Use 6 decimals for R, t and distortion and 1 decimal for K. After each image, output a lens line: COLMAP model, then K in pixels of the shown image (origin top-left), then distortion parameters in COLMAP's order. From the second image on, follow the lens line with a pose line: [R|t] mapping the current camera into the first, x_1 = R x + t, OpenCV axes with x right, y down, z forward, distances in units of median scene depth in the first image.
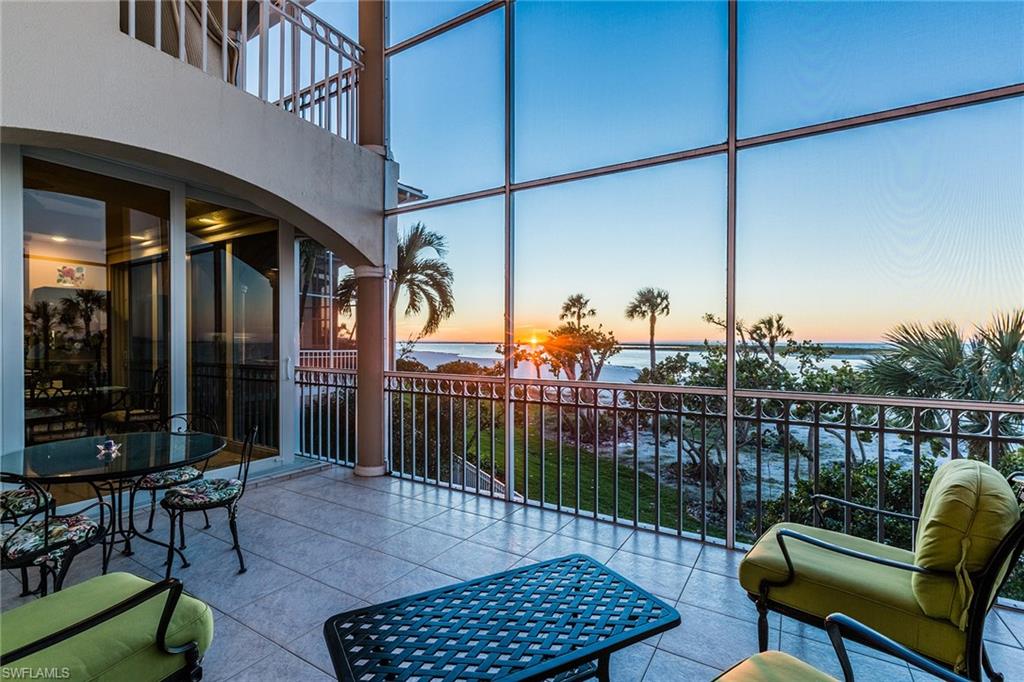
lens RADIAL K [[465.7, 0, 512.6], [0, 465.7, 344.6], [0, 0, 1]] dist [0.000032, -0.000051]
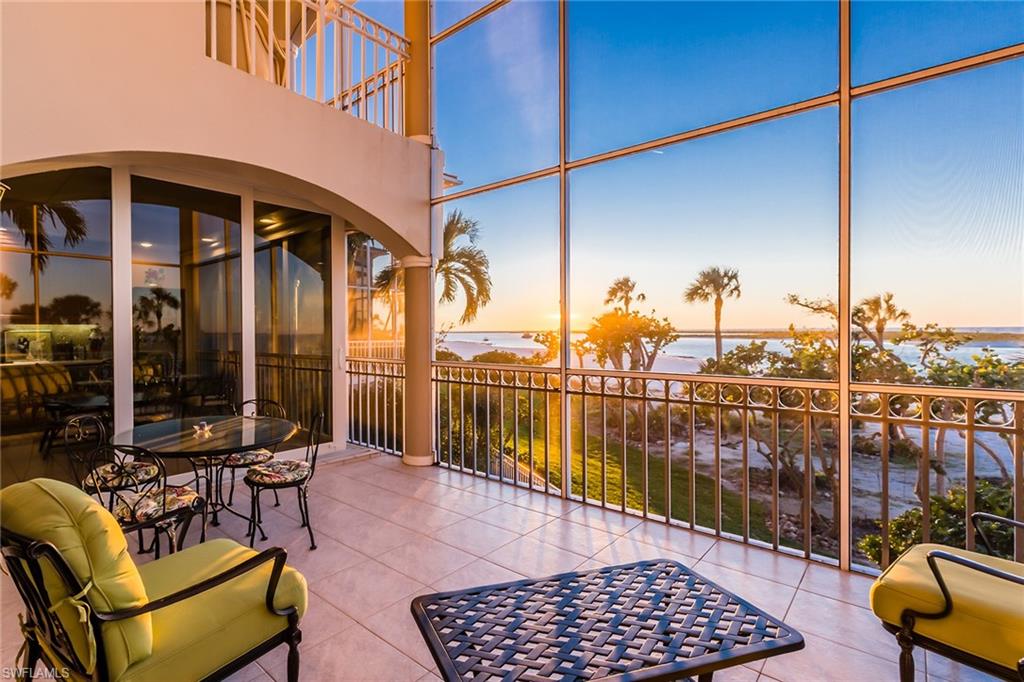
lens RADIAL K [[474.2, 0, 511.5], [0, 474.2, 334.3], [0, 0, 1]] dist [-0.000533, -0.000222]
pose [[0.976151, -0.009482, -0.216885, 0.112153], [0.010284, 0.999944, 0.002567, -0.001113], [0.216849, -0.004736, 0.976194, 0.045755]]
